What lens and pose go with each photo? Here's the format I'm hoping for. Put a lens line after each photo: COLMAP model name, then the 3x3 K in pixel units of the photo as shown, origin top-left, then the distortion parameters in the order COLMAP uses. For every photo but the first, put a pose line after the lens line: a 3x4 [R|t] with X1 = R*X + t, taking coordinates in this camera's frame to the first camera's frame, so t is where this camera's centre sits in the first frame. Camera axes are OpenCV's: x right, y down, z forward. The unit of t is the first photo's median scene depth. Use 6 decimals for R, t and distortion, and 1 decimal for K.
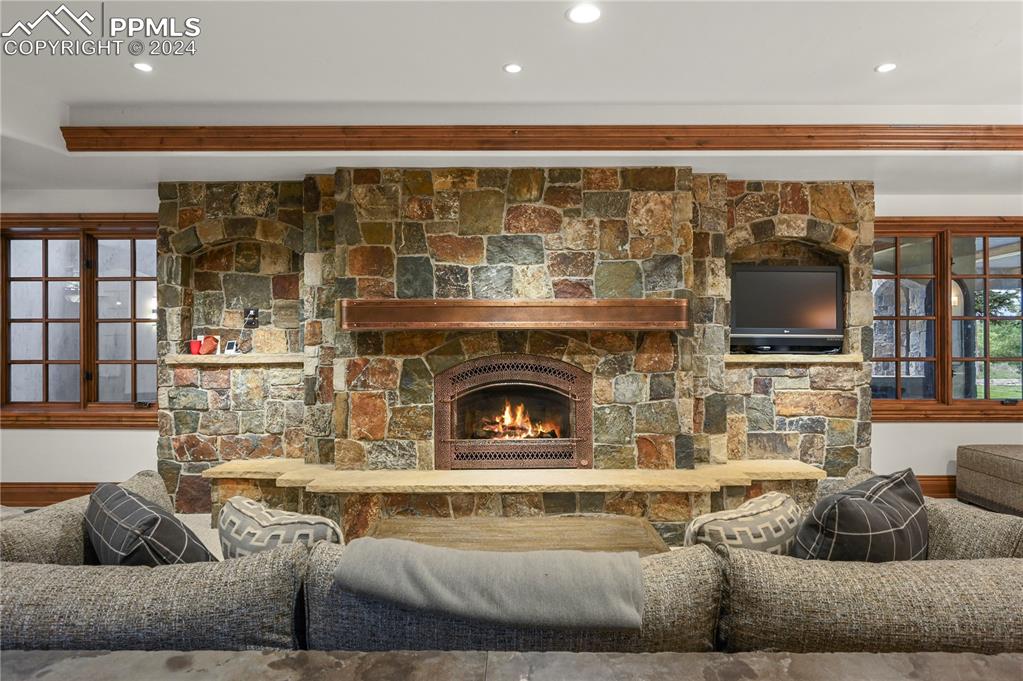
lens RADIAL K [[621.8, 0, 511.3], [0, 621.8, 338.4], [0, 0, 1]] dist [-0.002554, -0.000378]
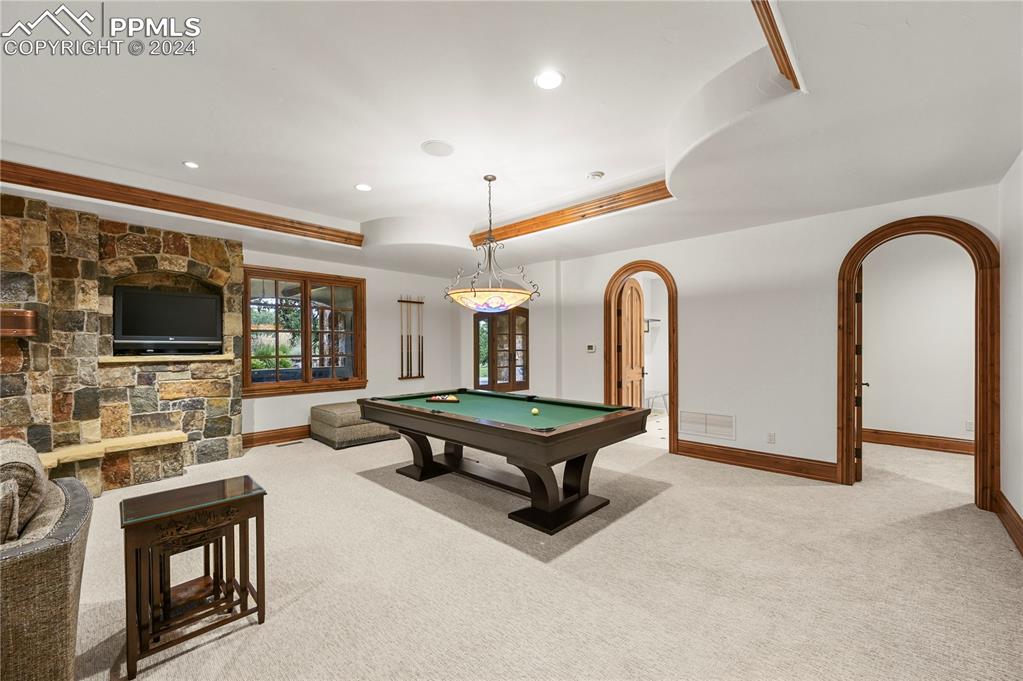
lens RADIAL K [[409.1, 0, 511.2], [0, 409.1, 345.9], [0, 0, 1]] dist [-0.000205, 0.000393]
pose [[0.683821, -0.003956, 0.729639, 0.299049], [-0.000250, 0.999984, 0.005656, -0.000735], [-0.729649, -0.004050, 0.683809, -0.181557]]
